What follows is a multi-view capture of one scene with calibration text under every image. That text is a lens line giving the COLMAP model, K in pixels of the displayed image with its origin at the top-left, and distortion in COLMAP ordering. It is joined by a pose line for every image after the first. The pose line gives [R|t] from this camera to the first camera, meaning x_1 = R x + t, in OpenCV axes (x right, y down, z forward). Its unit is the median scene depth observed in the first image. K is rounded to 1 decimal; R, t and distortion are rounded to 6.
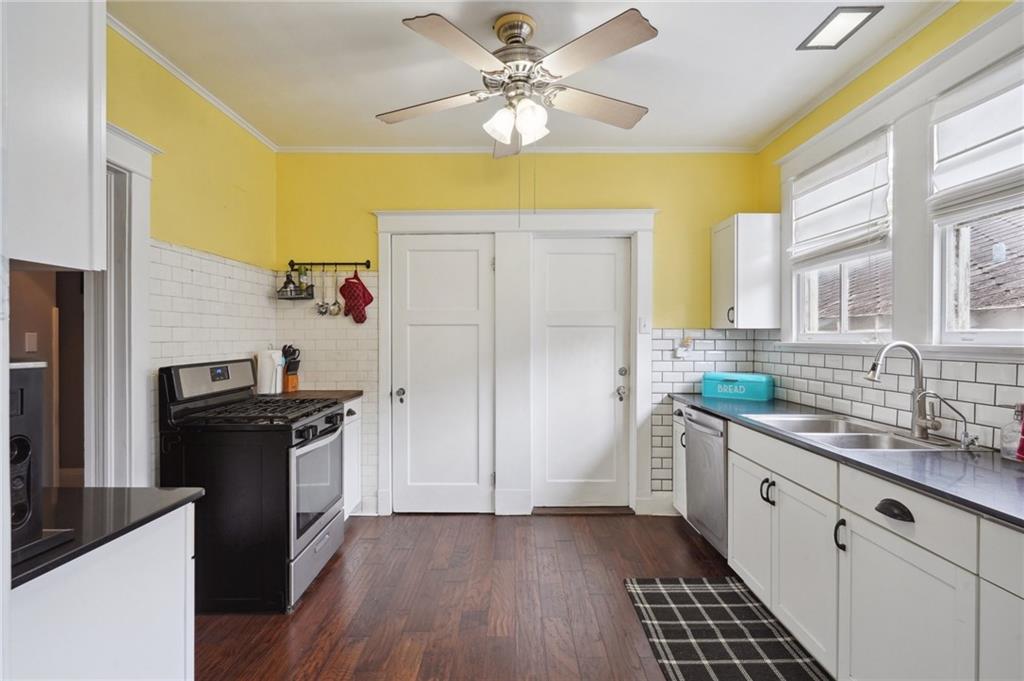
lens RADIAL K [[497.1, 0, 512.4], [0, 497.1, 342.8], [0, 0, 1]] dist [0.002224, 0.000054]
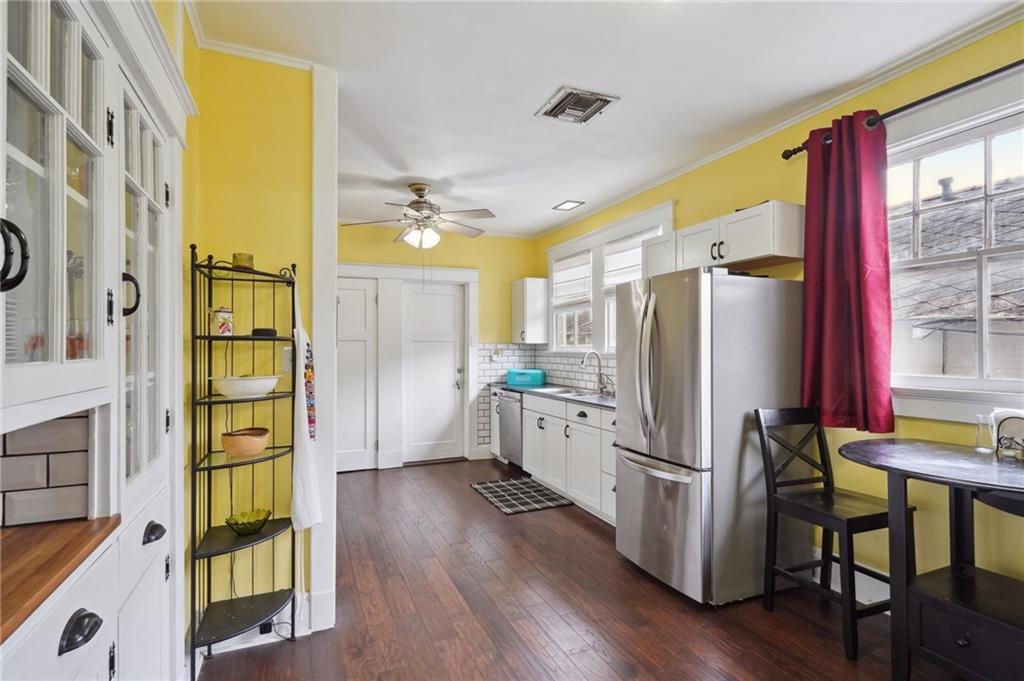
lens RADIAL K [[506.6, 0, 508.6], [0, 506.6, 345.6], [0, 0, 1]] dist [0.000686, -0.000239]
pose [[0.922547, -0.001678, 0.385880, -0.303538], [0.006662, 0.999911, -0.011579, -0.001318], [-0.385827, 0.013253, 0.922476, -0.643424]]
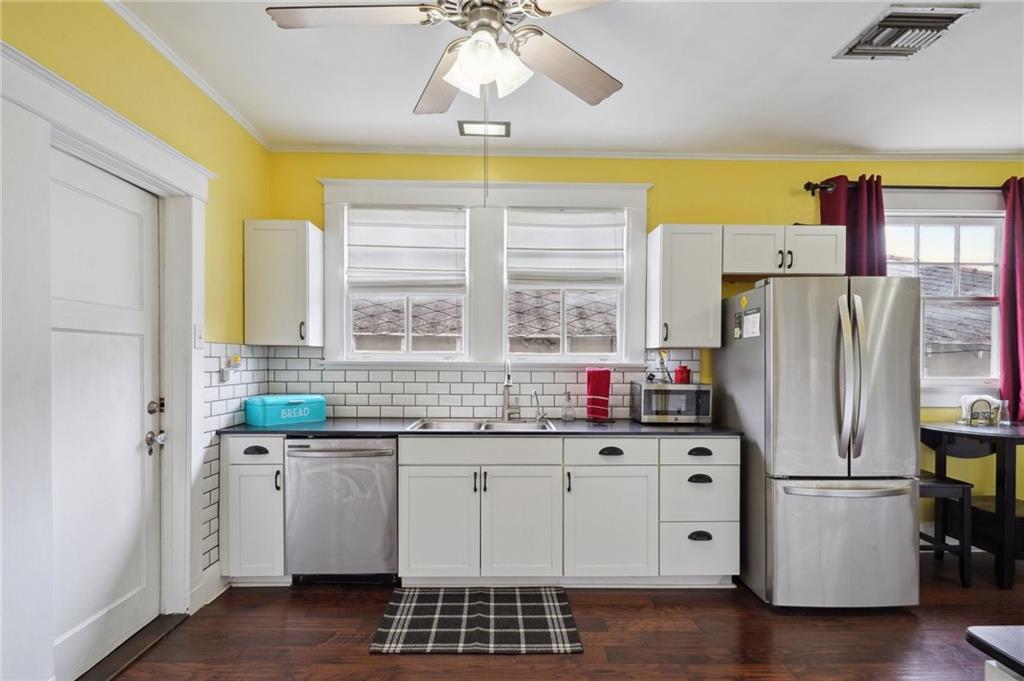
lens RADIAL K [[516.1, 0, 509.0], [0, 516.1, 367.0], [0, 0, 1]] dist [0.002600, 0.000149]
pose [[-0.022900, -0.015272, 0.999621, -0.537756], [0.002748, 0.999879, 0.015339, -0.003094], [-0.999734, 0.003098, -0.022856, 0.680588]]
